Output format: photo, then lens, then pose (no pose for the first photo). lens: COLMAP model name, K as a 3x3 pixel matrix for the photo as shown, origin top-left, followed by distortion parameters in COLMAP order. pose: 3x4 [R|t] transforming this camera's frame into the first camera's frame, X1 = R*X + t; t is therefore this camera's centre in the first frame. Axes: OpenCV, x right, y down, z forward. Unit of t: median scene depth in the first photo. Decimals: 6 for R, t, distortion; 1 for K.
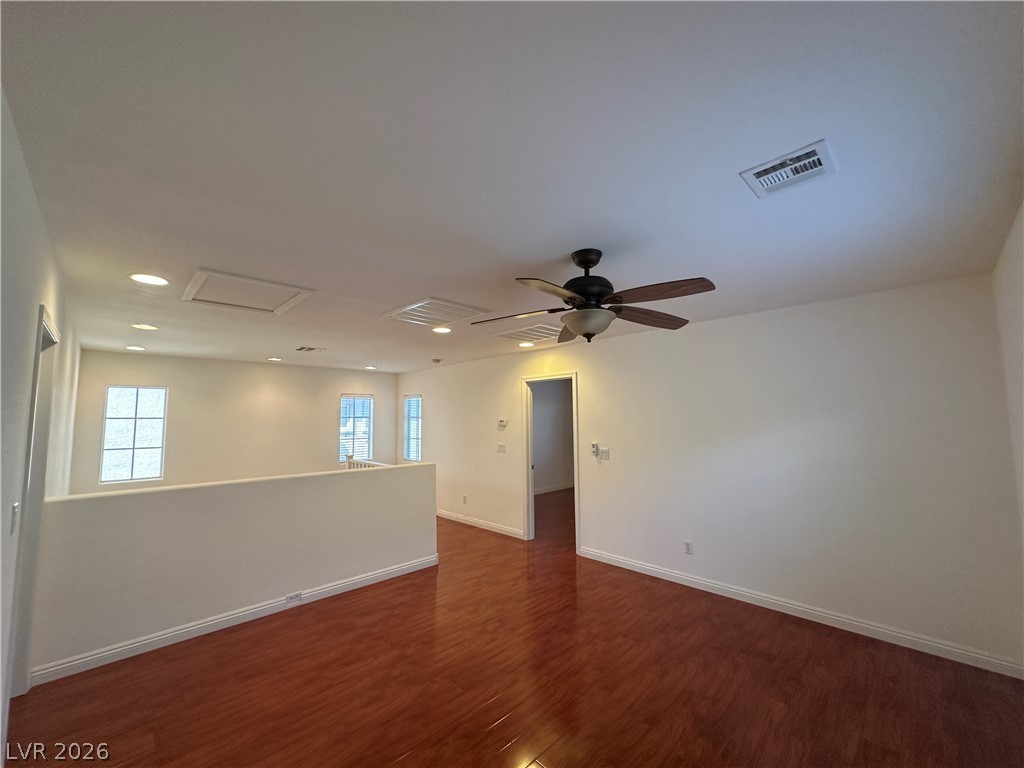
lens RADIAL K [[408.9, 0, 513.0], [0, 408.9, 384.9], [0, 0, 1]] dist [-0.002296, 0.000362]
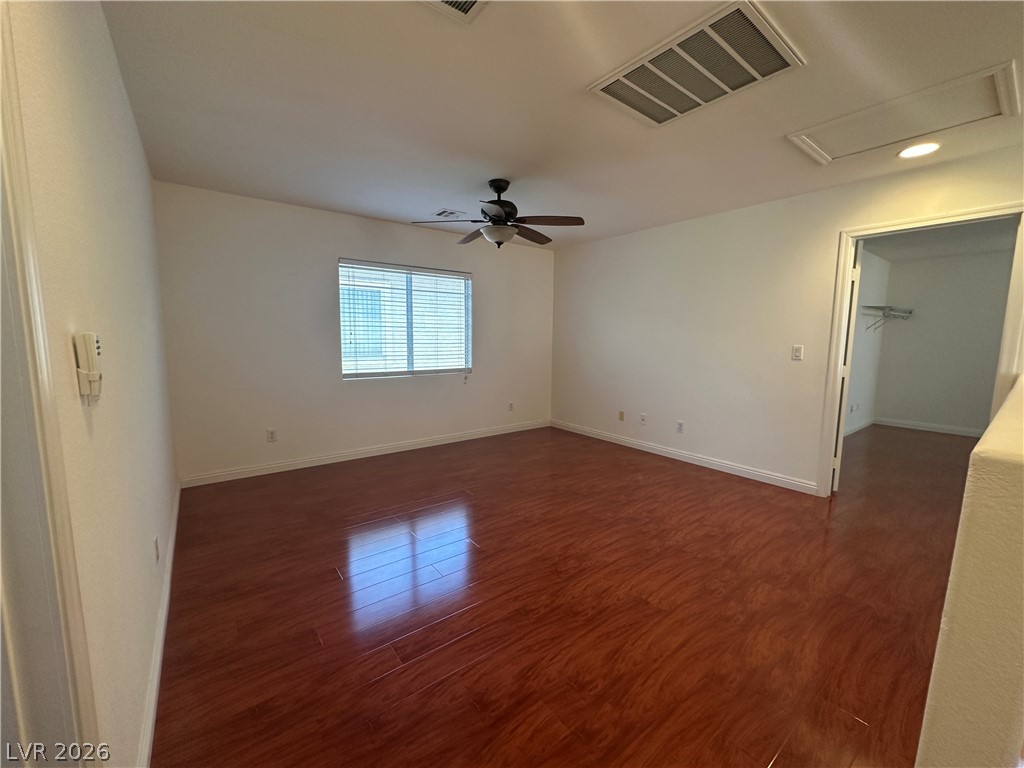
lens RADIAL K [[408.9, 0, 513.0], [0, 408.9, 384.9], [0, 0, 1]] dist [-0.002296, 0.000362]
pose [[-0.992188, -0.014731, 0.123882, -0.042087], [-0.011489, 0.999574, 0.026838, 0.278860], [-0.124225, 0.025205, -0.991934, 2.012488]]
